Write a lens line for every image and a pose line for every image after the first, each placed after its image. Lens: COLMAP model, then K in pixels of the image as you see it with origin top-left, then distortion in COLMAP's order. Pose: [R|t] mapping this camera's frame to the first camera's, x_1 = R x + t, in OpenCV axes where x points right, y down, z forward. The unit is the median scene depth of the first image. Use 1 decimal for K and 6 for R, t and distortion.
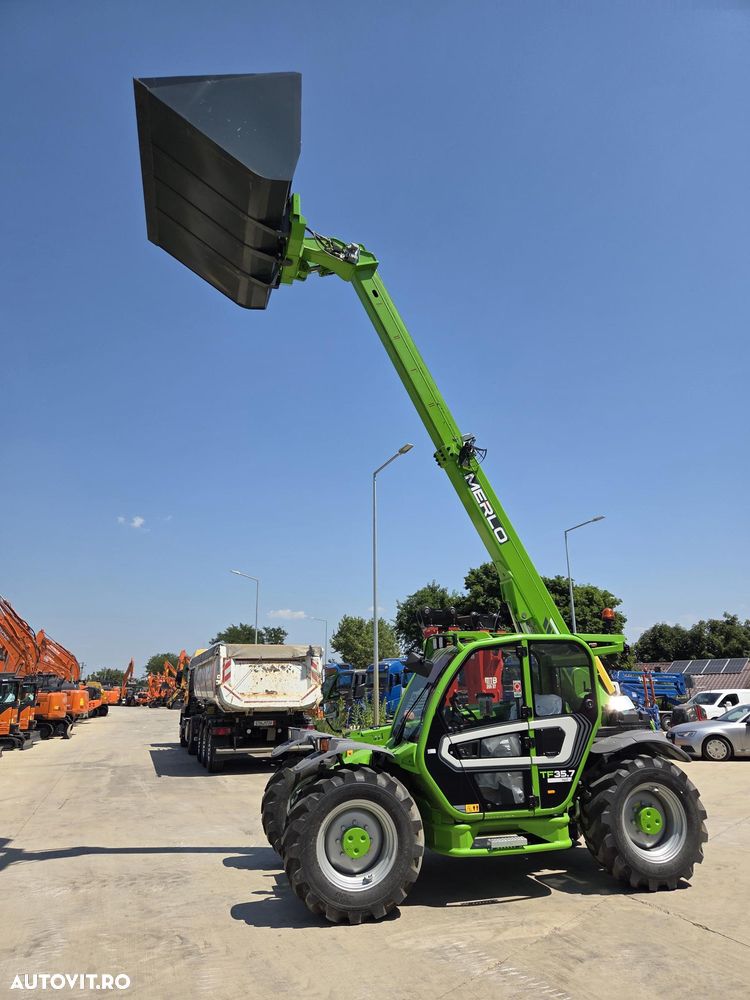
lens RADIAL K [[674.1, 0, 360.8], [0, 674.1, 500.4], [0, 0, 1]] dist [0.082815, -0.089047]
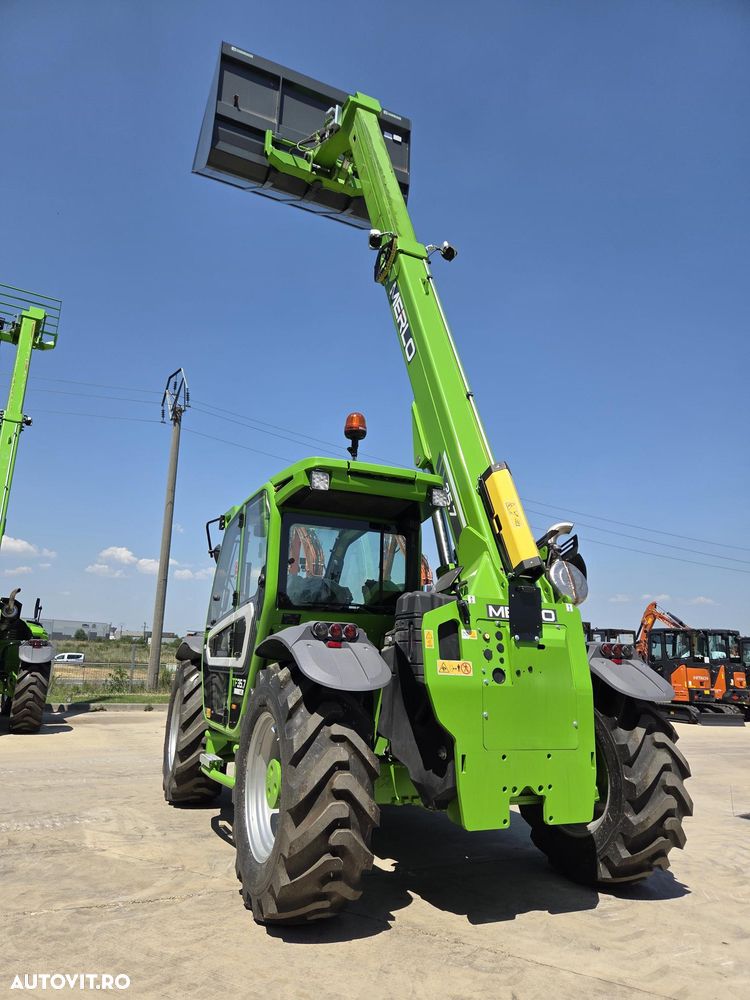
lens RADIAL K [[659.5, 0, 378.9], [0, 659.5, 507.5], [0, 0, 1]] dist [0.068832, -0.048871]
pose [[0.188675, -0.199531, -0.961555, 0.957757], [0.222657, 0.962334, -0.156003, 0.354197], [0.956465, -0.184663, 0.225996, 0.983878]]
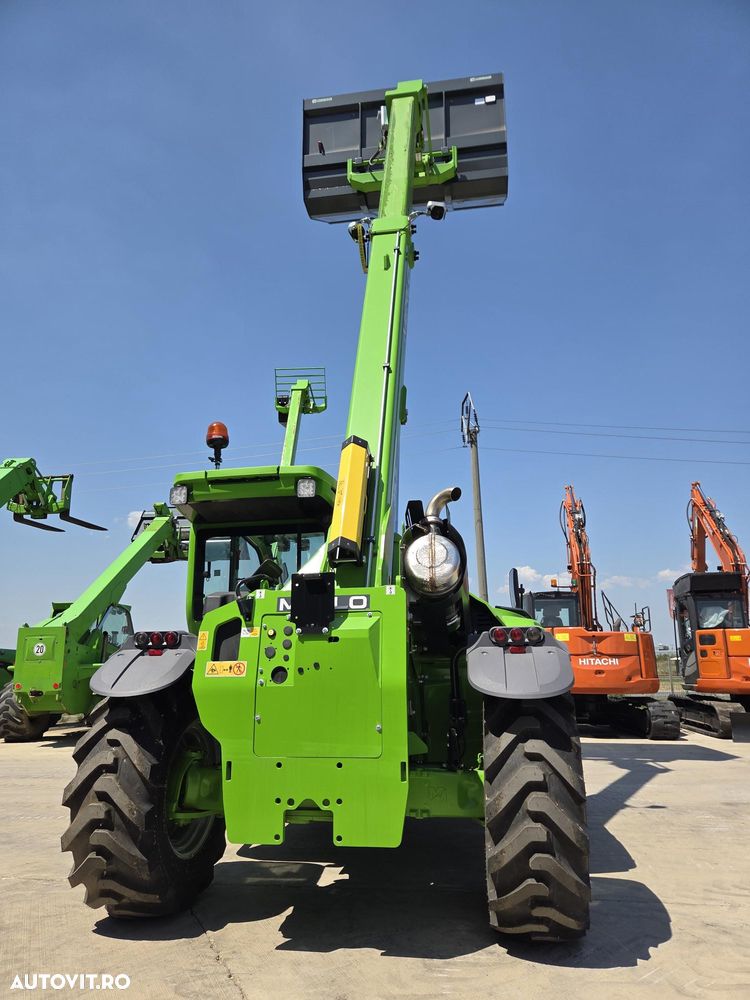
lens RADIAL K [[662.9, 0, 385.0], [0, 662.9, 509.4], [0, 0, 1]] dist [0.071626, -0.061187]
pose [[-0.386059, -0.196113, -0.901387, 0.873398], [0.259894, 0.914435, -0.310263, 0.475143], [0.885106, -0.354045, -0.302058, 1.402113]]
